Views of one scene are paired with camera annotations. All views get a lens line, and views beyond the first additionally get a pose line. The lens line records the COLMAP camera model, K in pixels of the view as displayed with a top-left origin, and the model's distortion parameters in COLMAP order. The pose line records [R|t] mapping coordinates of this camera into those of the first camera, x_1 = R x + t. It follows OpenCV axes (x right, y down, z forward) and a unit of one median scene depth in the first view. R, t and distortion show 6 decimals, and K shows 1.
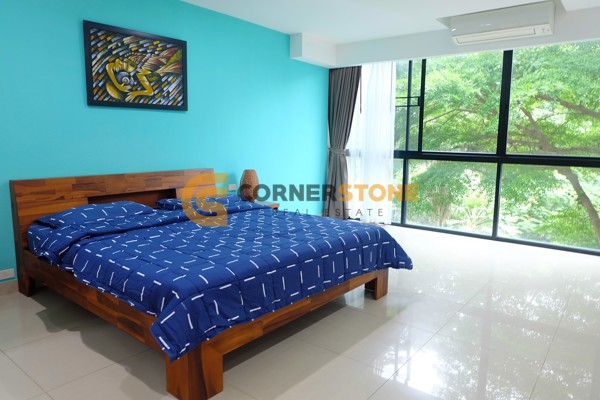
lens RADIAL K [[418.7, 0, 303.9], [0, 418.7, 195.1], [0, 0, 1]] dist [-0.064767, 0.069273]
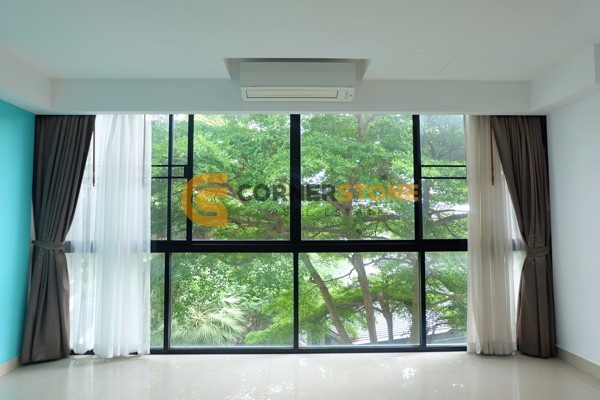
lens RADIAL K [[418.7, 0, 303.9], [0, 418.7, 195.1], [0, 0, 1]] dist [-0.064767, 0.069273]
pose [[0.764689, 0.022718, 0.643998, -0.042868], [0.101516, 0.982652, -0.155205, -0.073030], [-0.636353, 0.184060, 0.749118, 0.470210]]
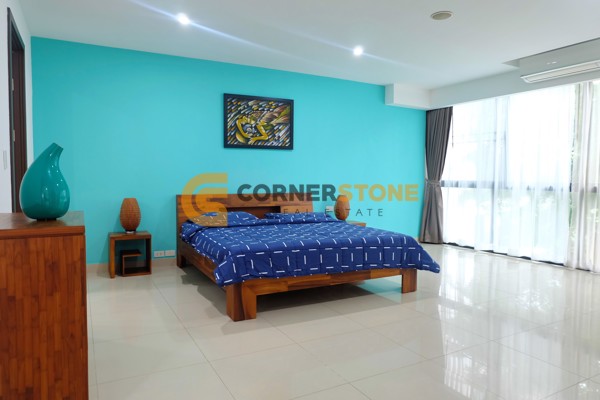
lens RADIAL K [[413.3, 0, 305.4], [0, 413.3, 192.0], [0, 0, 1]] dist [-0.055556, 0.060175]
pose [[0.922802, 0.012544, -0.385071, 0.298944], [-0.048882, 0.995205, -0.084722, 0.051888], [0.382162, 0.097004, 0.918990, -0.230681]]
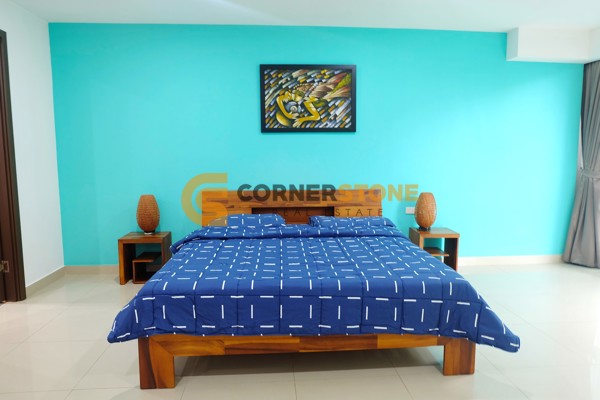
lens RADIAL K [[418.7, 0, 303.9], [0, 418.7, 195.1], [0, 0, 1]] dist [-0.064767, 0.069273]
pose [[0.686042, 0.063378, -0.724797, 0.413255], [-0.086866, 0.996208, 0.004890, -0.044472], [0.722358, 0.059605, 0.688945, 0.221539]]
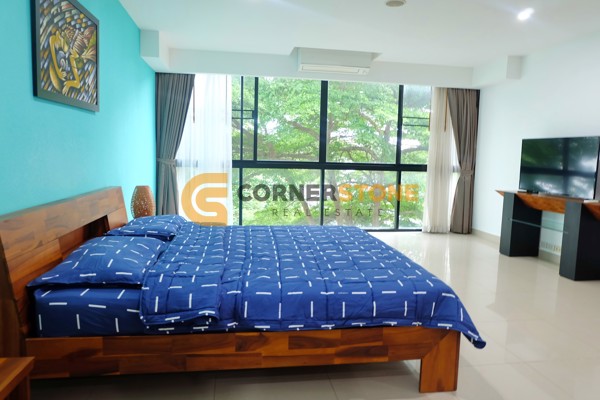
lens RADIAL K [[418.7, 0, 303.9], [0, 418.7, 195.1], [0, 0, 1]] dist [-0.064767, 0.069273]
pose [[0.676571, -0.071539, 0.732894, -0.632453], [0.082369, 0.996376, 0.021219, -0.038751], [-0.731756, 0.046012, 0.680011, 0.234645]]
